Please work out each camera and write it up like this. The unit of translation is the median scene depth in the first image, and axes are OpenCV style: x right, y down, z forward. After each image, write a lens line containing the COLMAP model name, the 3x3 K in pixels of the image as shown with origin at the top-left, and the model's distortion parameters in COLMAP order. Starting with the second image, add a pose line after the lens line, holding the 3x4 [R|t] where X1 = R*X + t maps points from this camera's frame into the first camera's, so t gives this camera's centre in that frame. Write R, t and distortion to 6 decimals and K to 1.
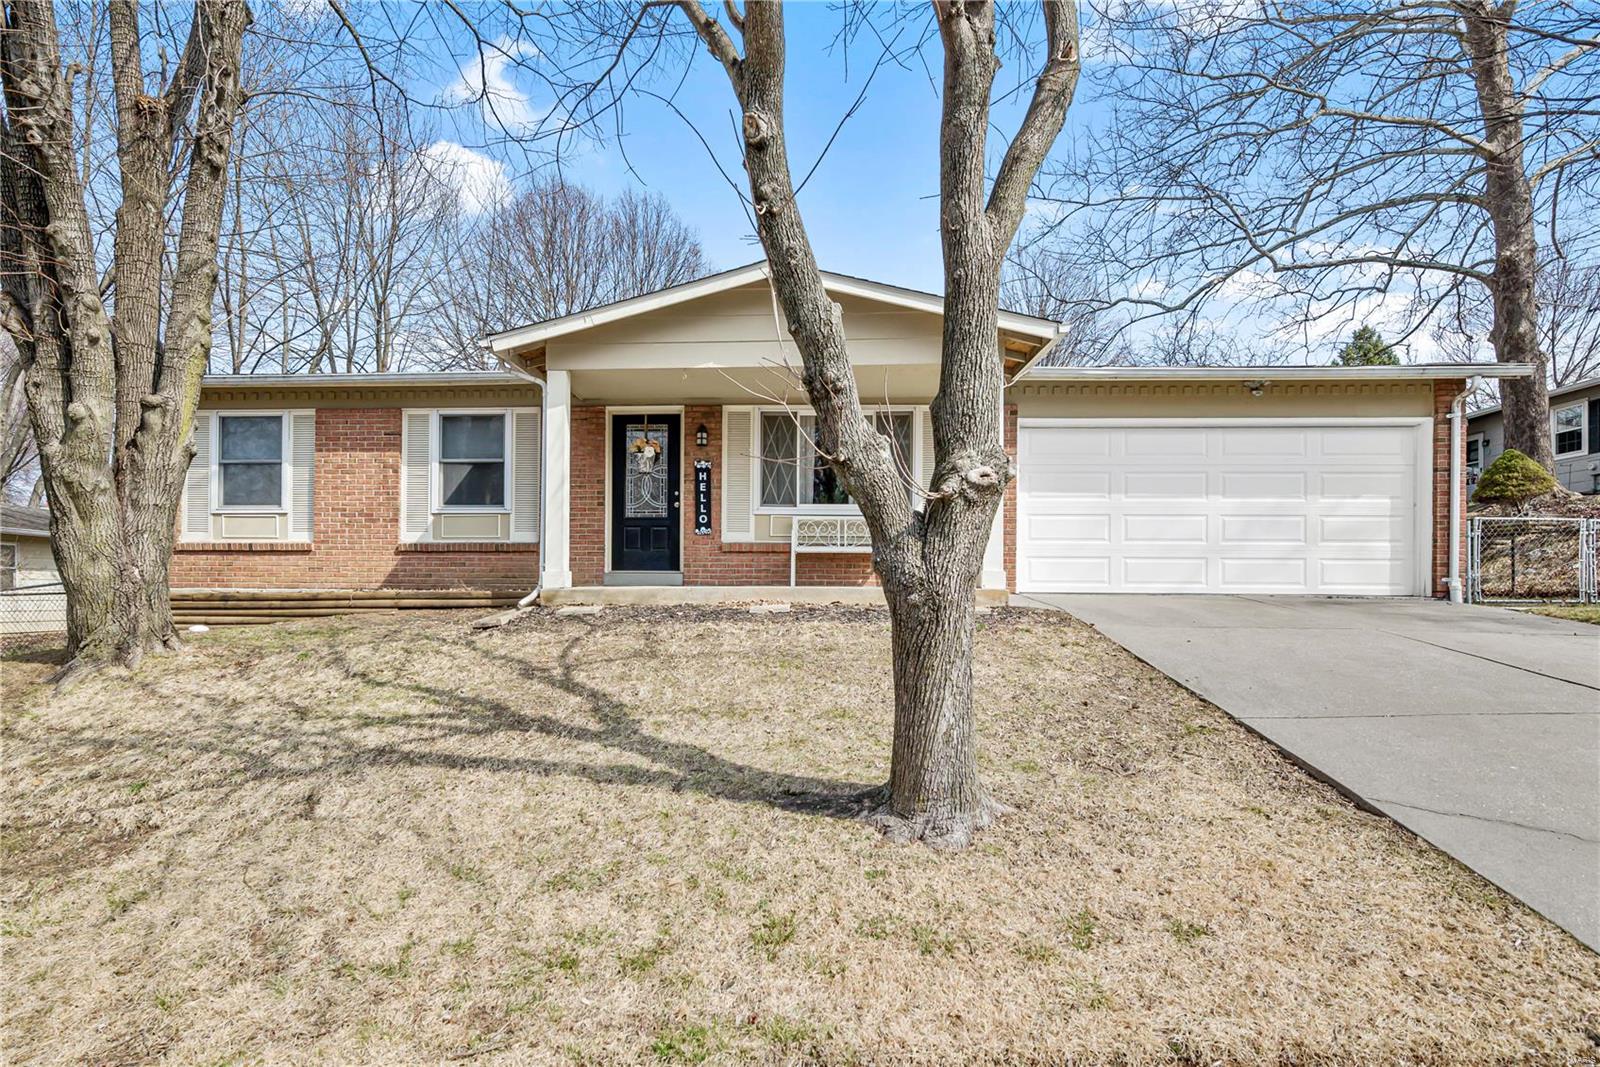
lens RADIAL K [[785.7, 0, 800.1], [0, 785.7, 540.4], [0, 0, 1]] dist [-0.005234, -0.000413]
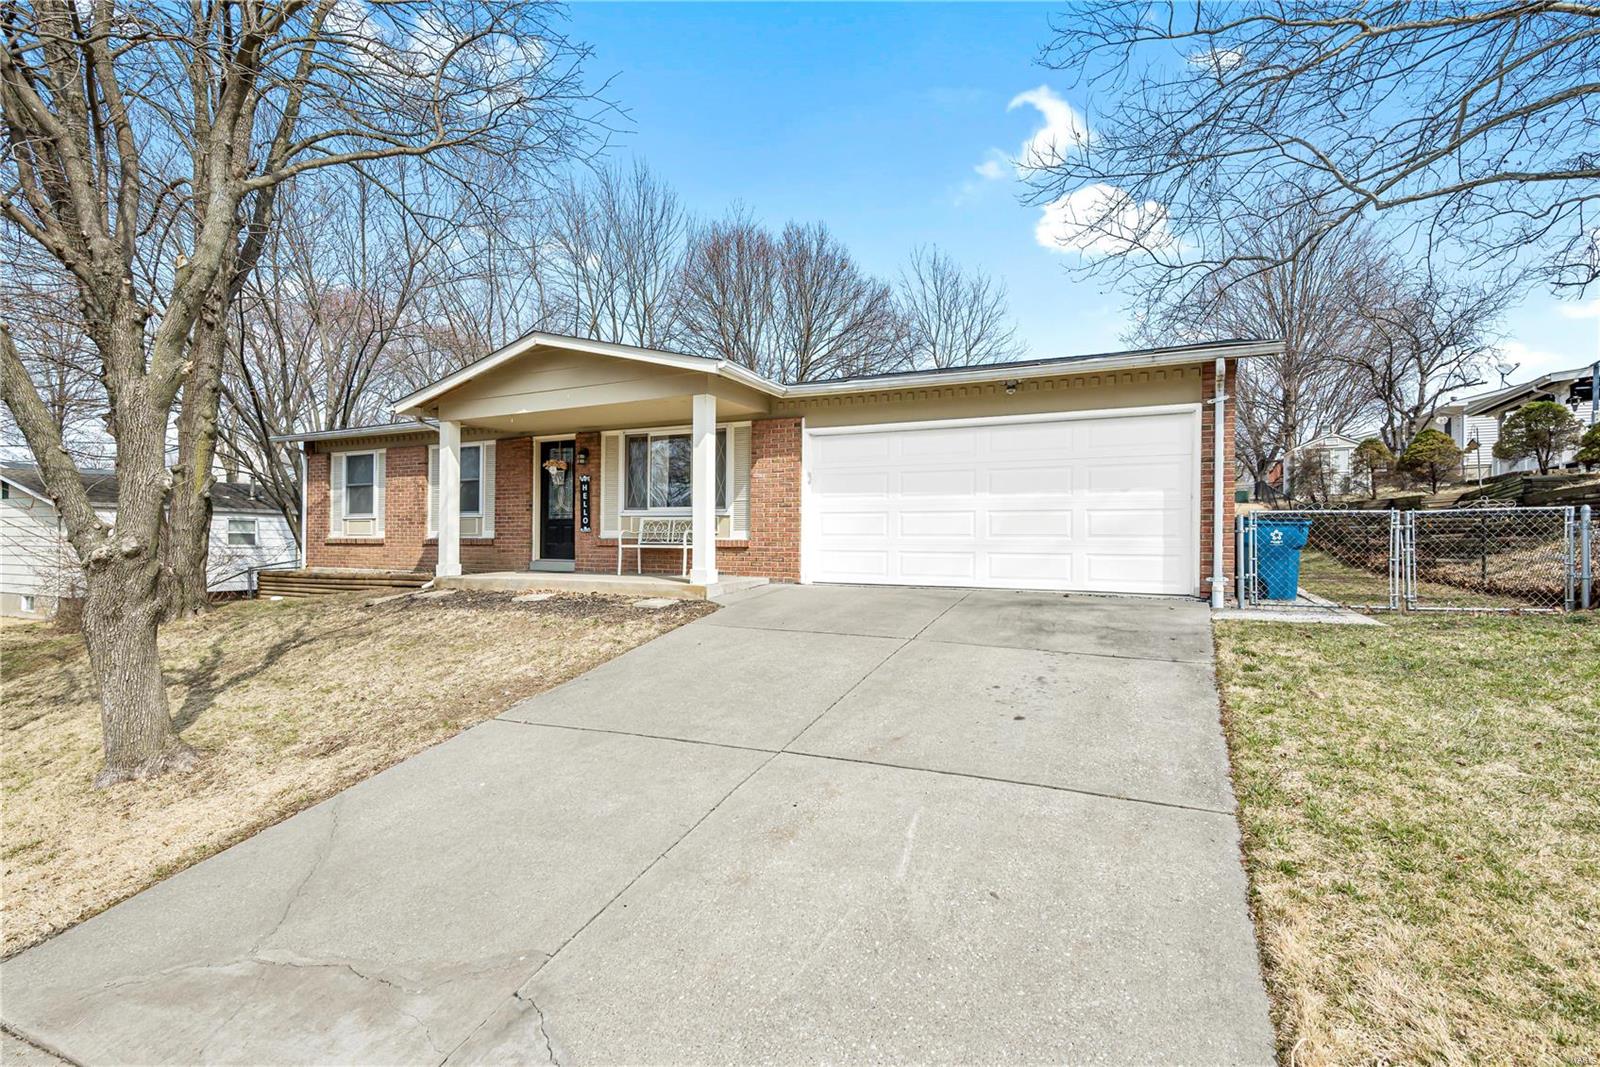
lens RADIAL K [[727.8, 0, 800.0], [0, 727.8, 533.2], [0, 0, 1]] dist [-0.000088, 0.000279]
pose [[0.923366, -0.002953, -0.383910, 0.663296], [0.005843, 0.999963, 0.006362, -0.011557], [0.383877, -0.008118, 0.923348, 0.026467]]
